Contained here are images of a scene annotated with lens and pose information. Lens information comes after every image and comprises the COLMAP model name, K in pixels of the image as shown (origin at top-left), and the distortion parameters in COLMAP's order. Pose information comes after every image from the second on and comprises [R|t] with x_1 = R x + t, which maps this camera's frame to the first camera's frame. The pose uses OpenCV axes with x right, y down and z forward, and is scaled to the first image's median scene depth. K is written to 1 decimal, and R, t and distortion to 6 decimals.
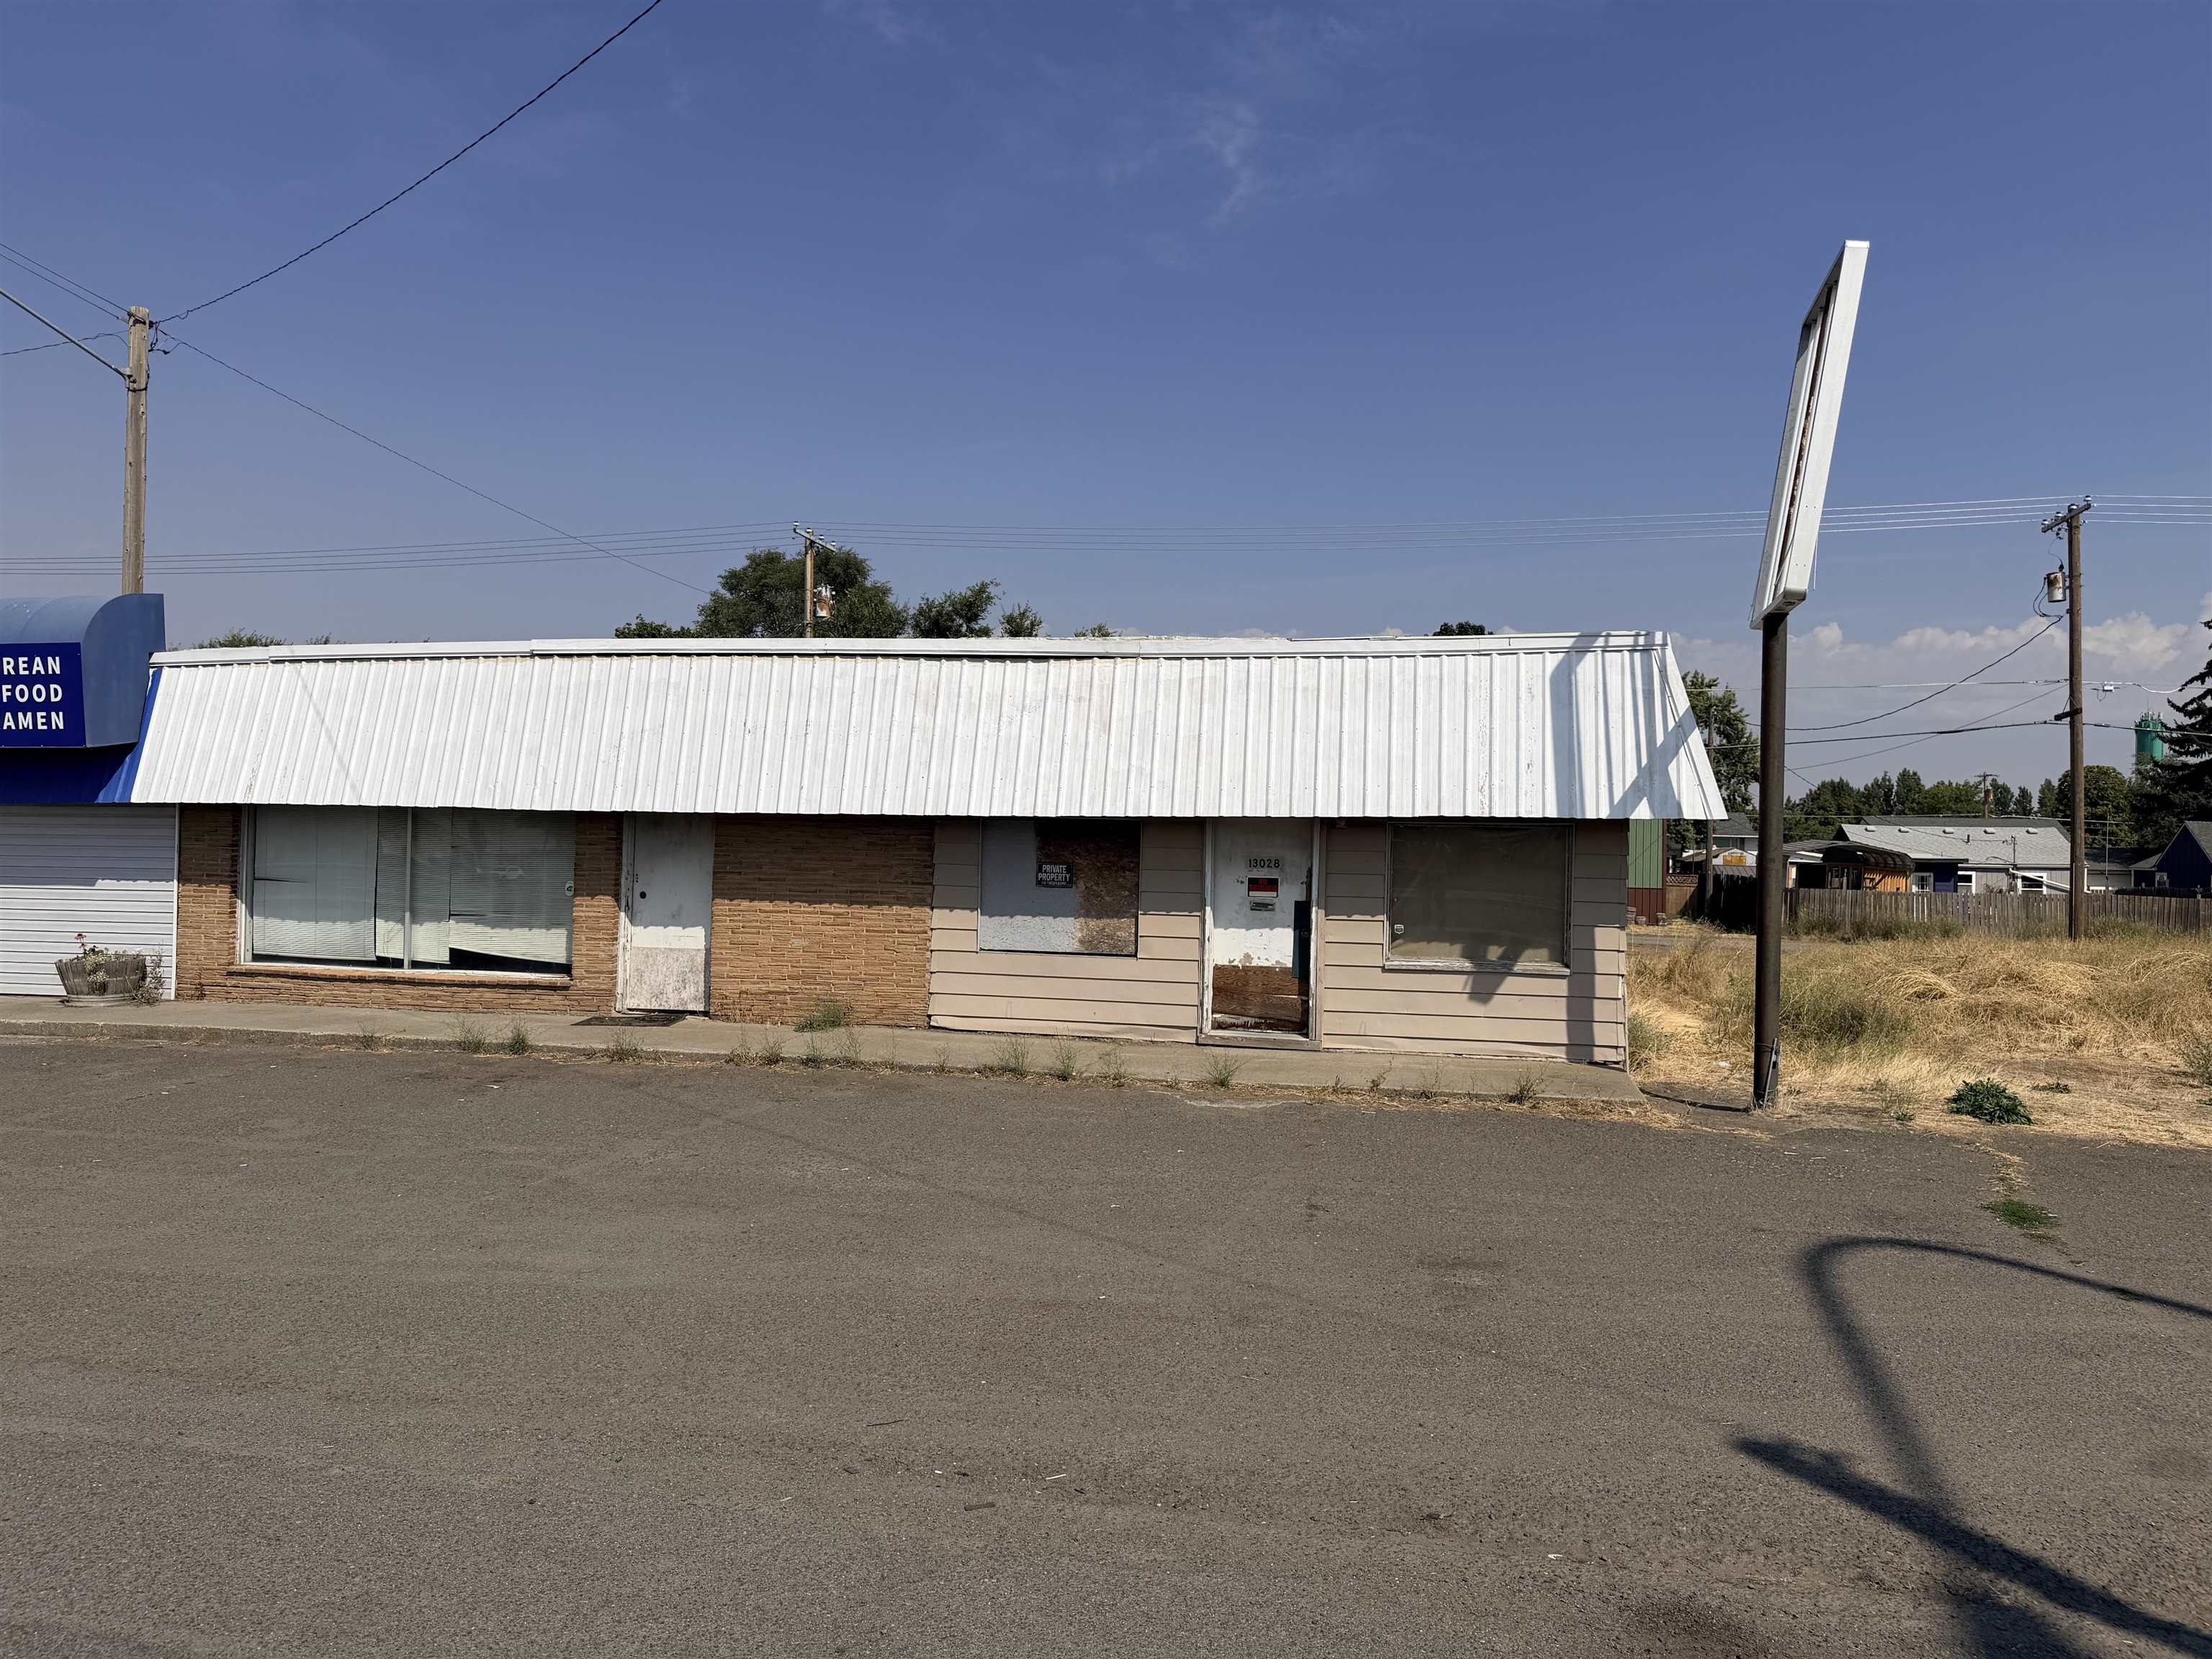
lens RADIAL K [[1569.7, 0, 1106.0], [0, 1569.7, 829.5], [0, 0, 1]] dist [0.135347, -0.171029]
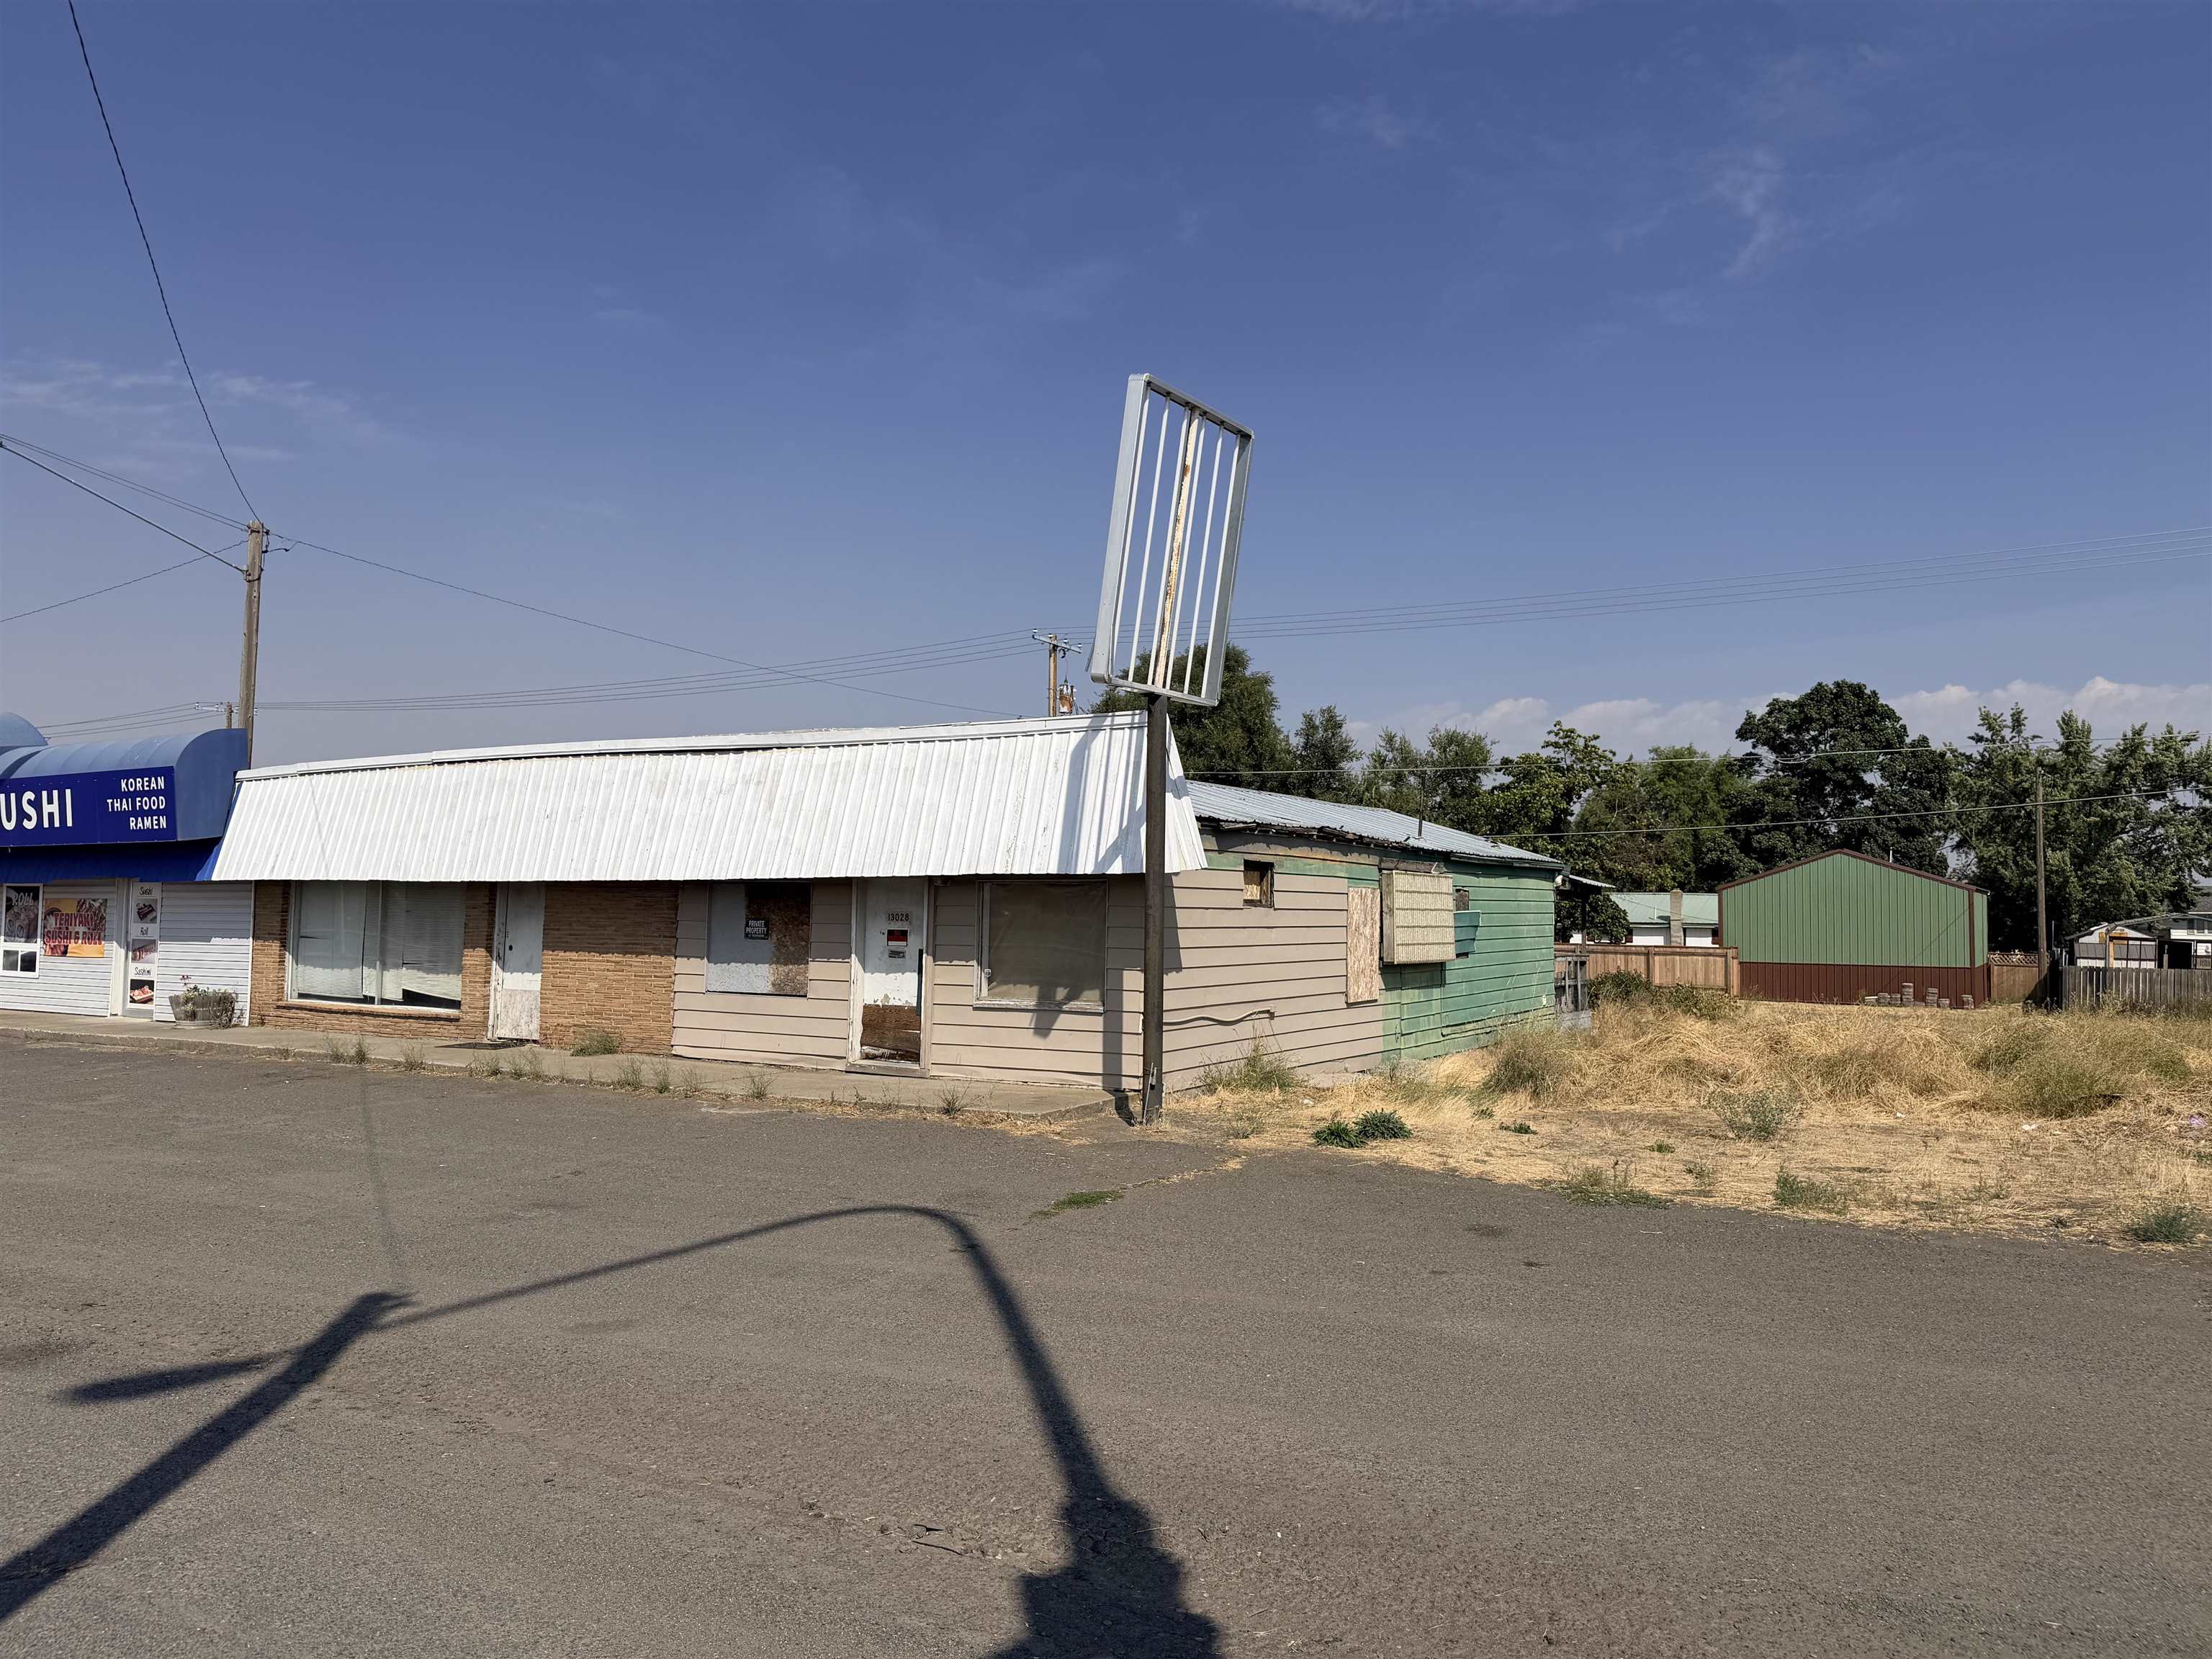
lens RADIAL K [[1607.7, 0, 1140.0], [0, 1607.7, 816.1], [0, 0, 1]] dist [0.034109, -0.049608]
pose [[0.954817, -0.024388, -0.296192, 0.581346], [0.005835, 0.997974, -0.063362, 0.021358], [0.297137, 0.058771, 0.953024, -0.088011]]
